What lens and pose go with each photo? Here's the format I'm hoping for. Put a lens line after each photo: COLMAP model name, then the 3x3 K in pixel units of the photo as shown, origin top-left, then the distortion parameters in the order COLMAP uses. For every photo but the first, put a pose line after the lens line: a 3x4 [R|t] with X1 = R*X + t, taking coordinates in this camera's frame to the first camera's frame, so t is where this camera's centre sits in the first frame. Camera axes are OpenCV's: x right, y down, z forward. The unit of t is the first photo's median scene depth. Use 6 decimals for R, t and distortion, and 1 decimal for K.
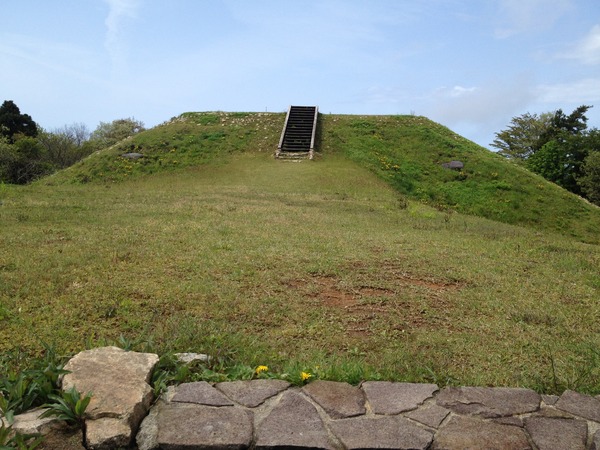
lens RADIAL K [[602.1, 0, 300.0], [0, 602.1, 225.0], [0, 0, 1]] dist [0.066256, -0.123657]
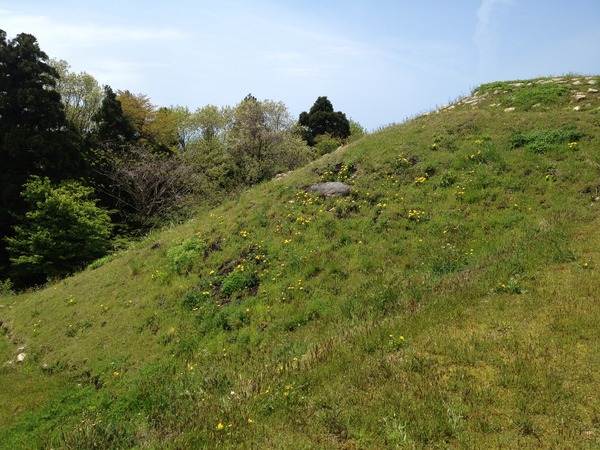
lens RADIAL K [[602.1, 0, 300.0], [0, 602.1, 225.0], [0, 0, 1]] dist [0.066256, -0.123657]
pose [[0.831706, 0.073609, -0.550315, -0.061022], [-0.072569, 0.997082, 0.023692, -0.094550], [0.550453, 0.020231, 0.834621, 0.617377]]
